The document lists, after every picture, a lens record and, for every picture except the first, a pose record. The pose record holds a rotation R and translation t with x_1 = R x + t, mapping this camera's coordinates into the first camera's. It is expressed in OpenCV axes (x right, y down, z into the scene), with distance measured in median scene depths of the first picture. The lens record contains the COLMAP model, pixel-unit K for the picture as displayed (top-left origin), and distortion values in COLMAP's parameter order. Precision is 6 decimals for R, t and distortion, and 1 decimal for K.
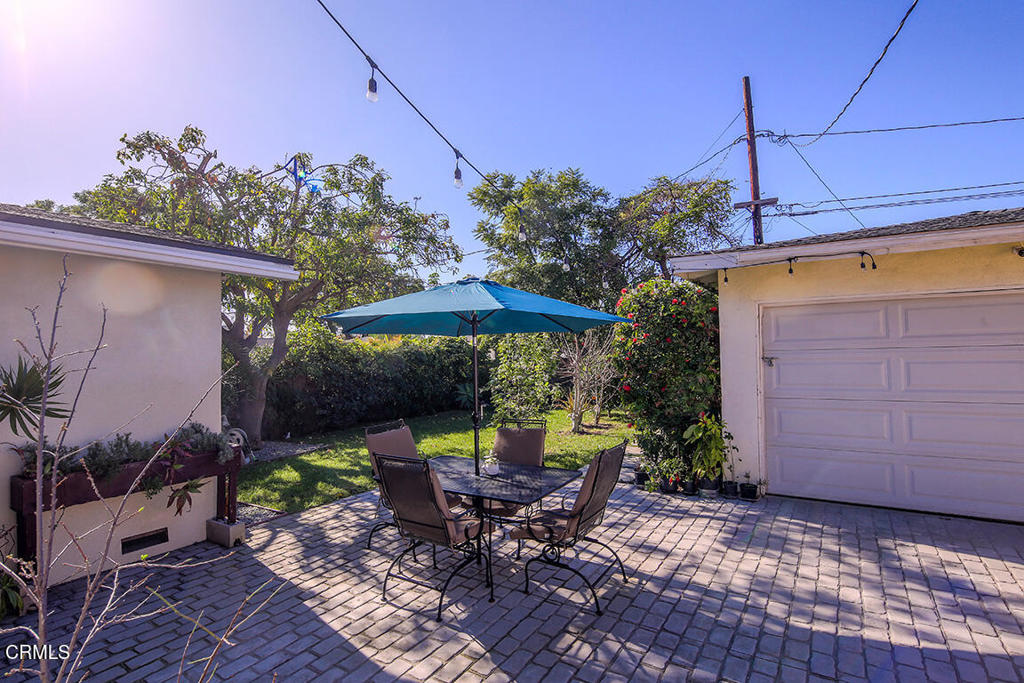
lens RADIAL K [[499.5, 0, 511.9], [0, 499.5, 344.1], [0, 0, 1]] dist [0.002196, -0.000364]
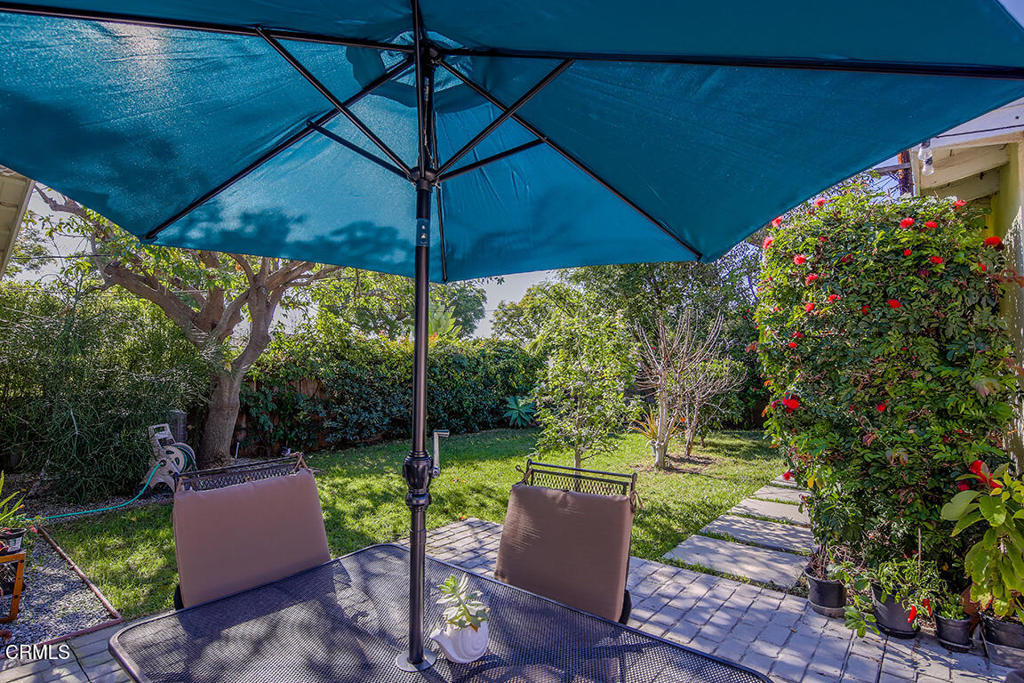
lens RADIAL K [[499.5, 0, 513.6], [0, 499.5, 343.0], [0, 0, 1]] dist [0.002196, -0.000364]
pose [[0.991444, 0.018570, -0.129209, 0.012680], [-0.023115, 0.999163, -0.033764, 0.035313], [0.128474, 0.036462, 0.991042, 0.323086]]
